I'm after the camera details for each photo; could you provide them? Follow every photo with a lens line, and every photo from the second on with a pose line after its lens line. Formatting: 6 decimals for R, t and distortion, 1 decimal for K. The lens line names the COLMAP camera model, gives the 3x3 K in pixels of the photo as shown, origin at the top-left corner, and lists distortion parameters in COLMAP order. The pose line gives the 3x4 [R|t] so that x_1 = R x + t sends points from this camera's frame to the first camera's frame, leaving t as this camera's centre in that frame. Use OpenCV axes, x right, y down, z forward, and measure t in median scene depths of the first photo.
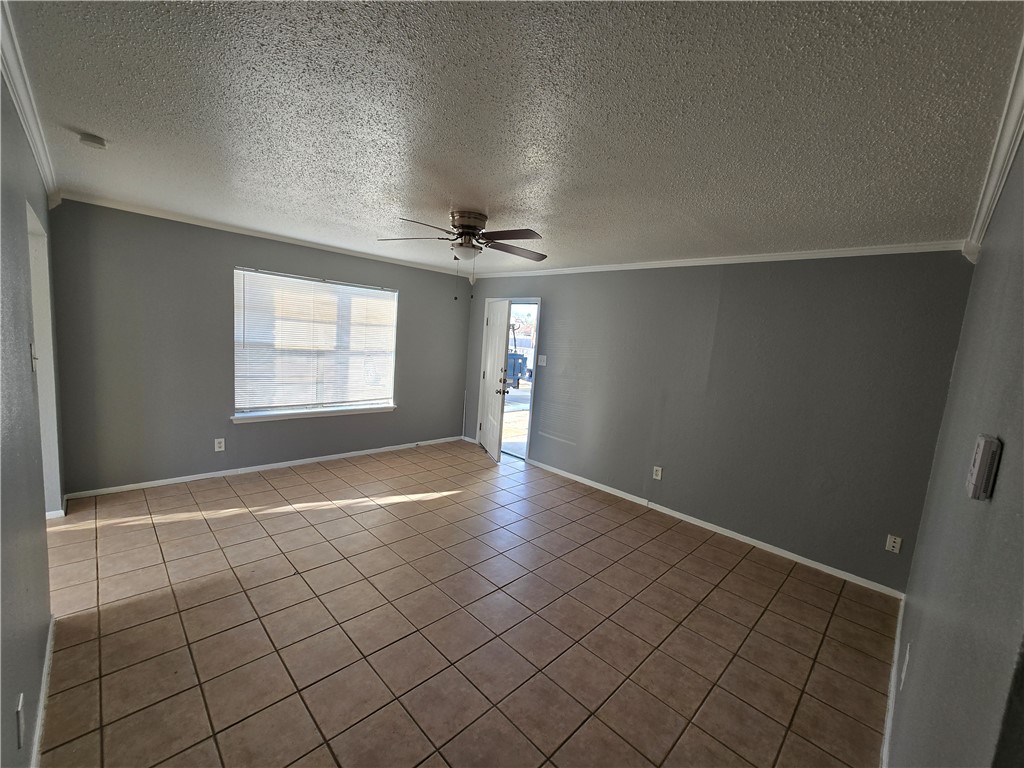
lens RADIAL K [[414.9, 0, 512.0], [0, 414.9, 384.0], [0, 0, 1]] dist [0.002062, 0.000043]
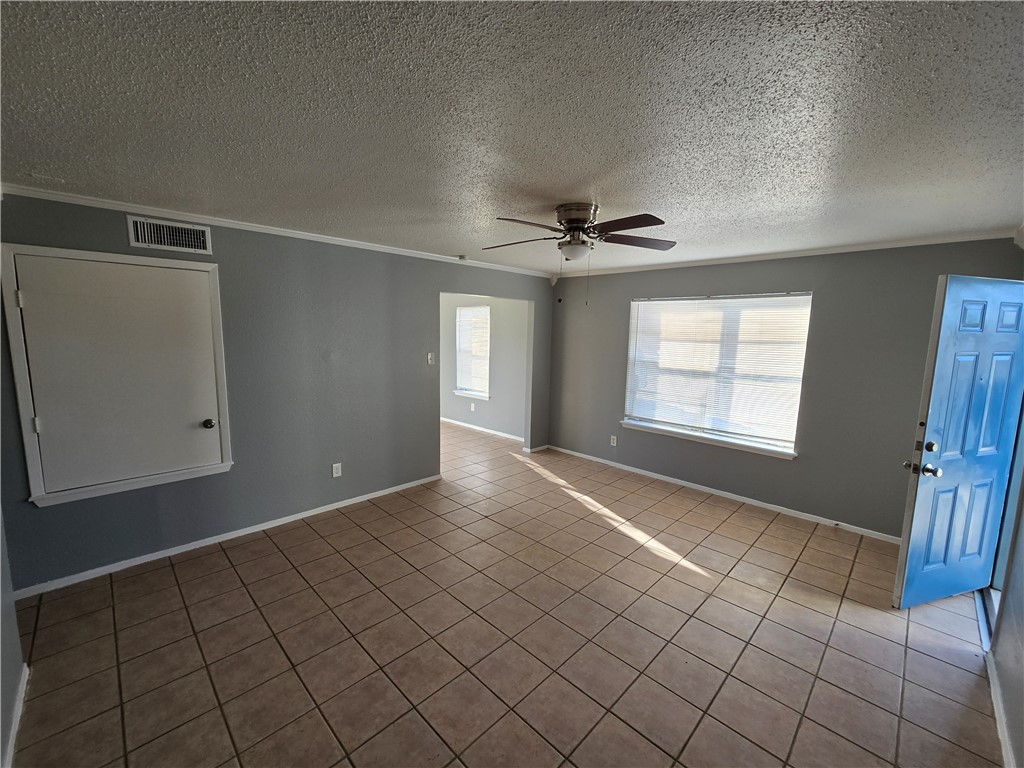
lens RADIAL K [[423.8, 0, 512.0], [0, 423.8, 384.0], [0, 0, 1]] dist [-0.000516, 0.000193]
pose [[0.007915, 0.048055, -0.998813, 0.584494], [-0.139487, 0.989132, 0.046484, -0.042948], [0.990192, 0.138954, 0.014532, 0.655535]]
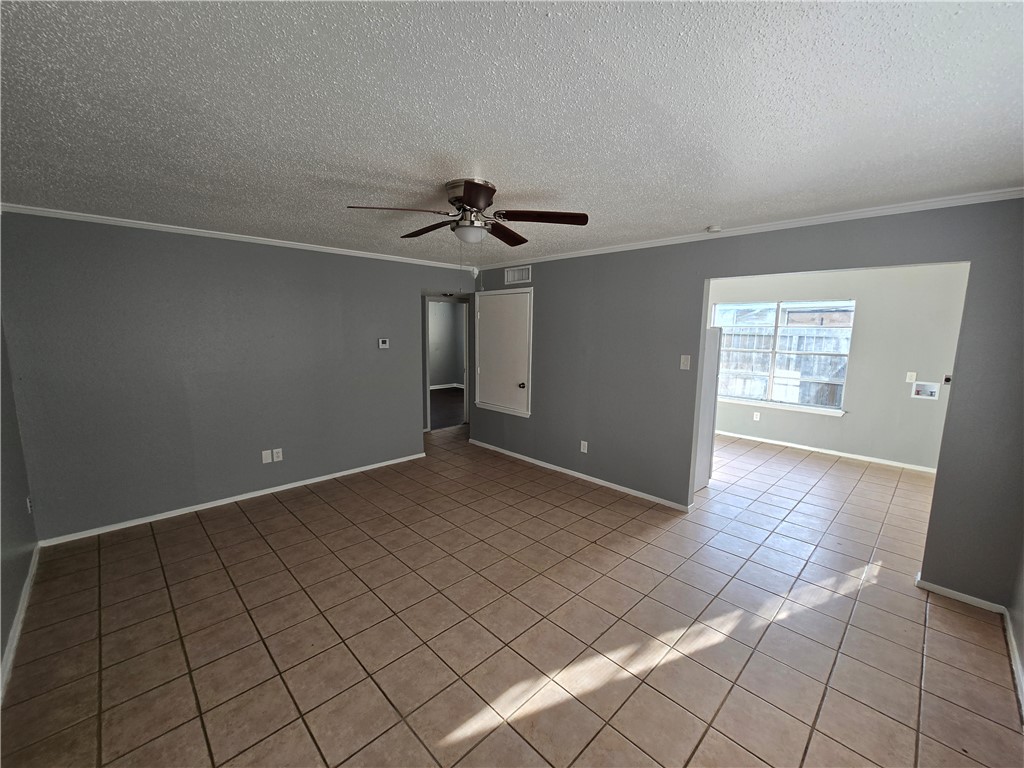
lens RADIAL K [[428.1, 0, 511.9], [0, 428.1, 388.0], [0, 0, 1]] dist [0.002180, 0.000112]
pose [[-0.995950, -0.089637, 0.006935, -0.162151], [-0.084649, 0.960914, 0.263588, -0.186147], [-0.030292, 0.261934, -0.964610, 1.369074]]
